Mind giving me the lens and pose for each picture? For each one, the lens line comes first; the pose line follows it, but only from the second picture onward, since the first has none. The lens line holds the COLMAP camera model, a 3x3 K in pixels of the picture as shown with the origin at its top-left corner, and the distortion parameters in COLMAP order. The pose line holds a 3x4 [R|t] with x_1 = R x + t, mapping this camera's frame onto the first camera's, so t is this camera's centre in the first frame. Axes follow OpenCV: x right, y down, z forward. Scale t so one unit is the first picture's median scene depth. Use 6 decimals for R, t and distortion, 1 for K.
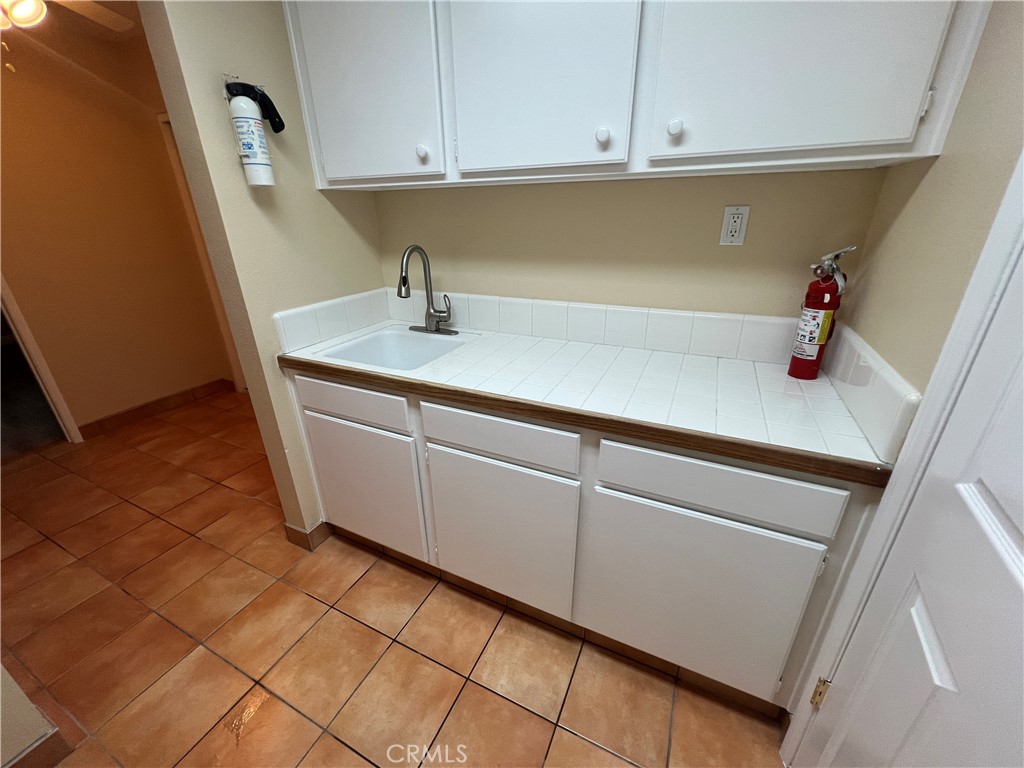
lens RADIAL K [[410.3, 0, 505.6], [0, 410.3, 382.1], [0, 0, 1]] dist [0.000989, 0.000318]
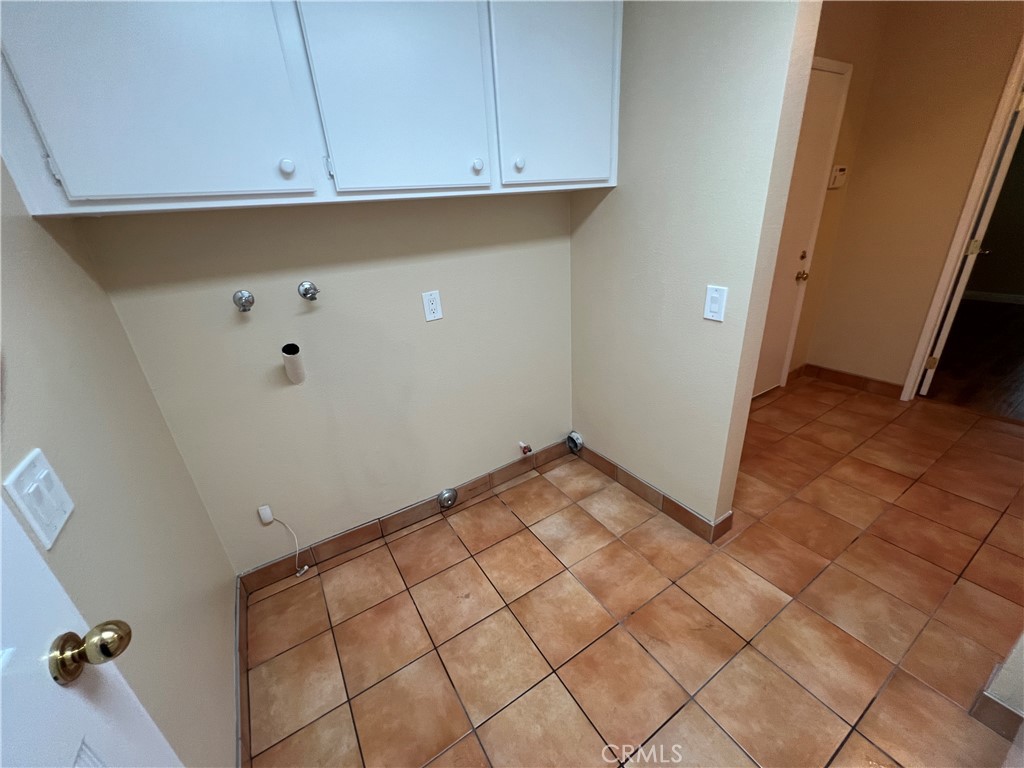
lens RADIAL K [[410.3, 0, 505.6], [0, 410.3, 386.0], [0, 0, 1]] dist [0.000989, 0.000318]
pose [[-0.529455, 0.381164, -0.757886, 0.246307], [-0.256755, 0.779480, 0.571392, -0.204552], [0.808551, 0.497117, -0.314833, 0.444012]]
